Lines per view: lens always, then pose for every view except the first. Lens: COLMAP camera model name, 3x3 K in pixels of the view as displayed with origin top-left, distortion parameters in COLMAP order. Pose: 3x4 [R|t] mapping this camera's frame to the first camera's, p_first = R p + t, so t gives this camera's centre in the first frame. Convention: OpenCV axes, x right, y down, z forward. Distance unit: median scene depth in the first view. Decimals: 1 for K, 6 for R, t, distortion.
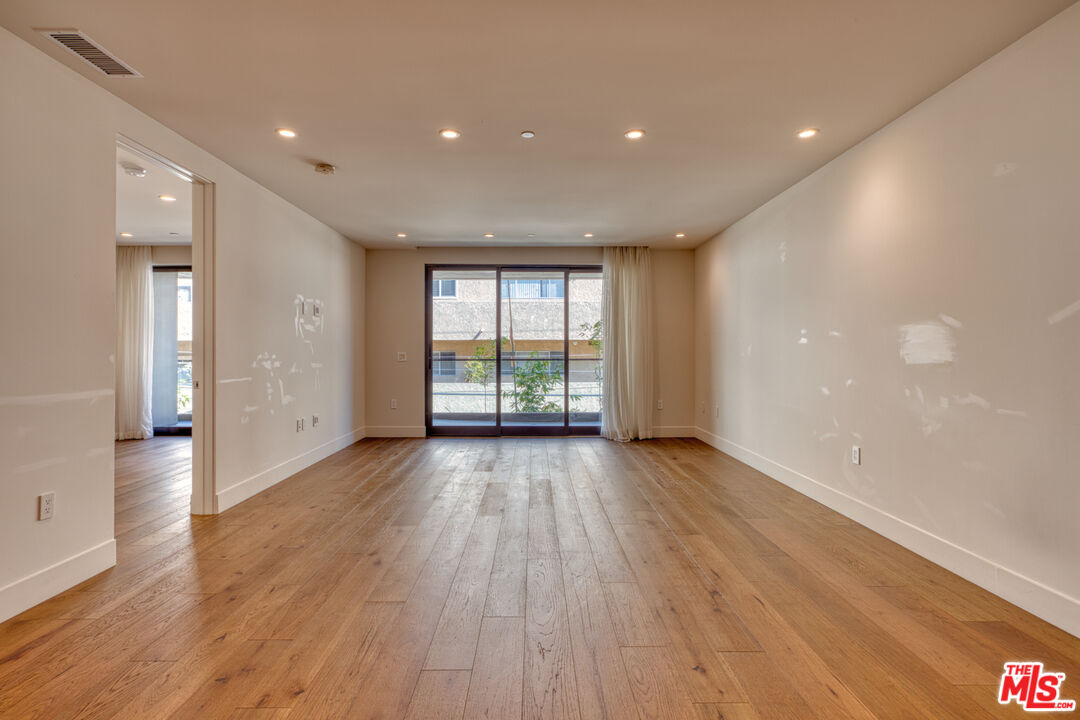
lens RADIAL K [[530.9, 0, 530.7], [0, 530.9, 351.8], [0, 0, 1]] dist [-0.000959, 0.007203]
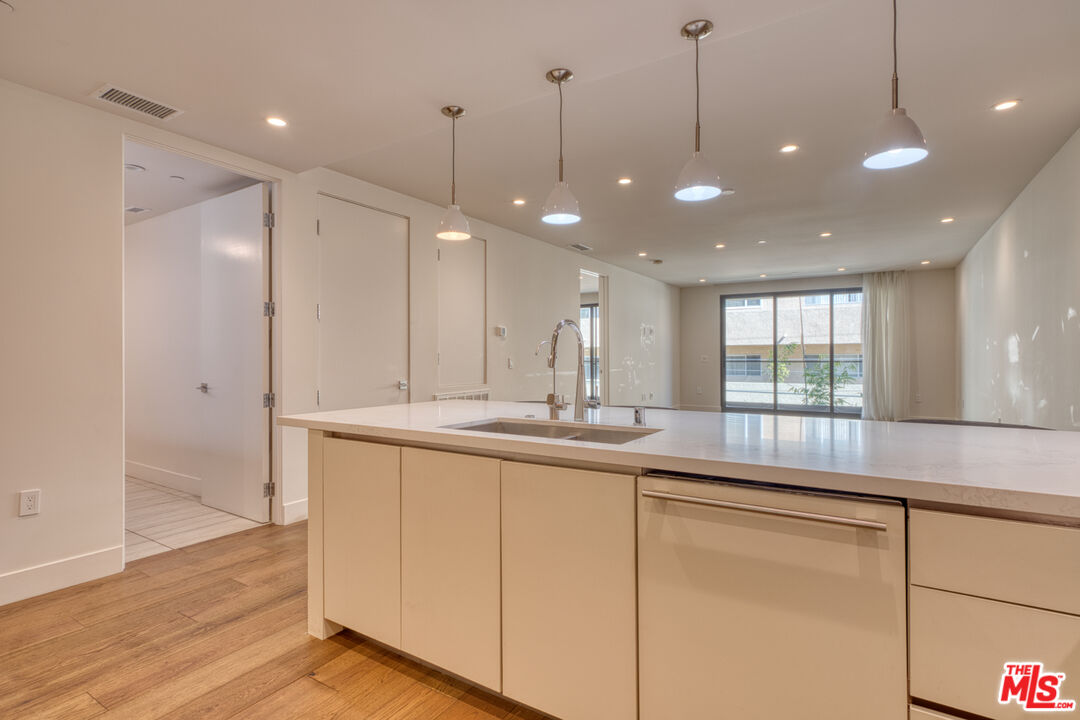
lens RADIAL K [[530.9, 0, 537.4], [0, 530.9, 353.4], [0, 0, 1]] dist [-0.000959, 0.007203]
pose [[0.842796, -0.005407, -0.538206, 0.164256], [0.003837, 0.999984, -0.004037, -0.001869], [0.538219, 0.001337, 0.842804, -0.507061]]
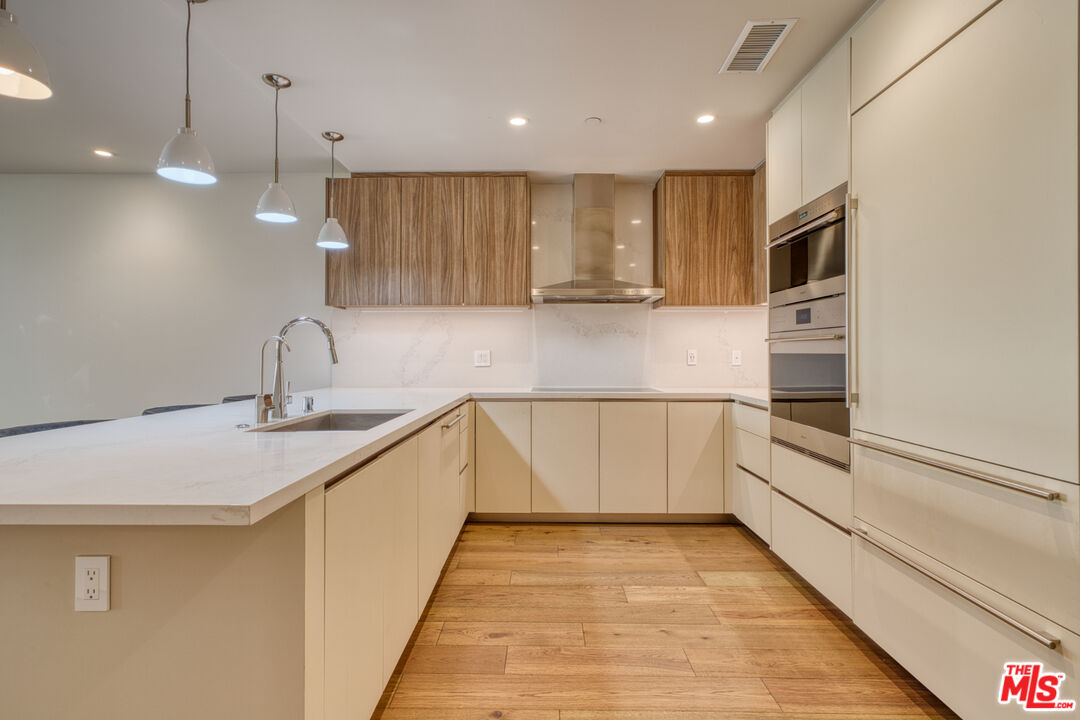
lens RADIAL K [[530.9, 0, 536.7], [0, 530.9, 349.4], [0, 0, 1]] dist [-0.000959, 0.007203]
pose [[0.008619, 0.010515, 0.999908, -0.285236], [-0.003581, 0.999939, -0.010485, -0.000583], [-0.999956, -0.003491, 0.008656, -0.381991]]
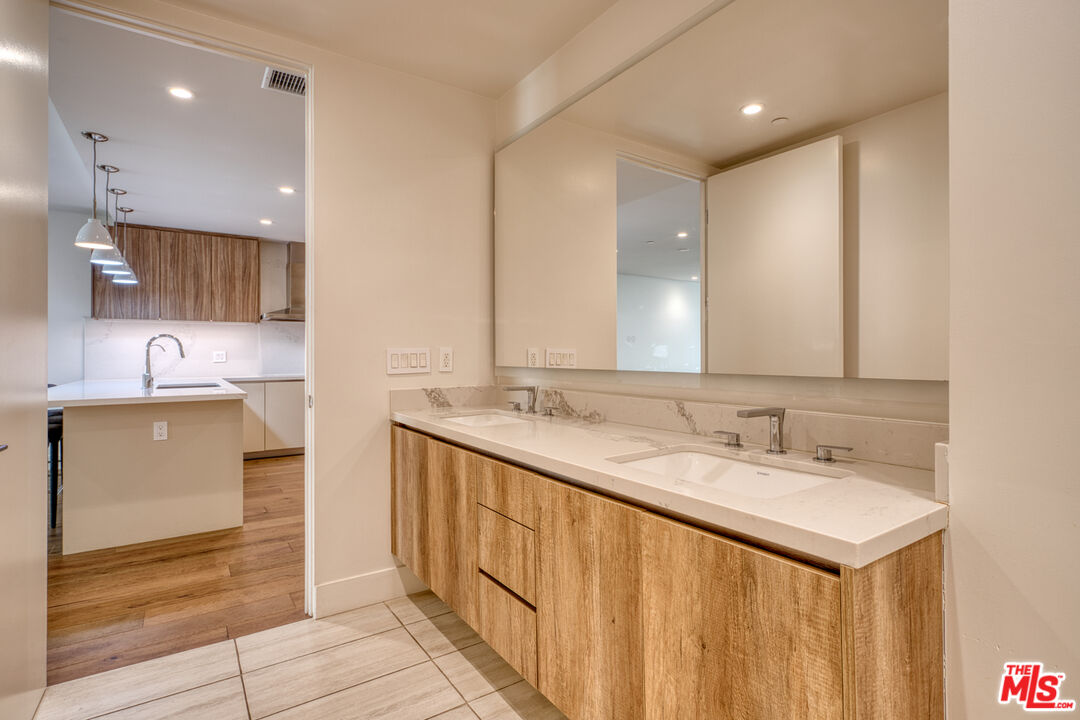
lens RADIAL K [[530.9, 0, 531.9], [0, 530.9, 349.5], [0, 0, 1]] dist [-0.000959, 0.007203]
pose [[-0.553189, 0.009640, 0.833000, -0.706710], [0.000721, 0.999938, -0.011093, 0.002031], [-0.833055, -0.005536, -0.553162, -0.258899]]
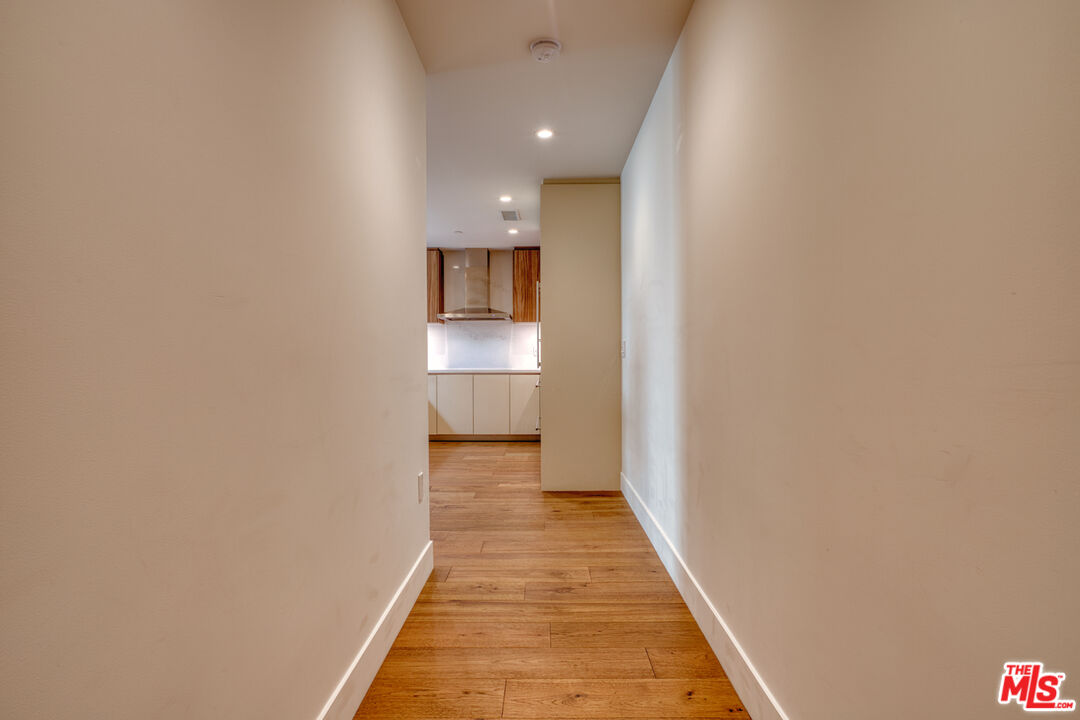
lens RADIAL K [[530.9, 0, 536.7], [0, 530.9, 357.6], [0, 0, 1]] dist [-0.000959, 0.007203]
pose [[0.003502, -0.011782, 0.999924, -0.728401], [-0.000888, 0.999930, 0.011785, 0.001802], [-0.999993, -0.000929, 0.003492, -0.556757]]
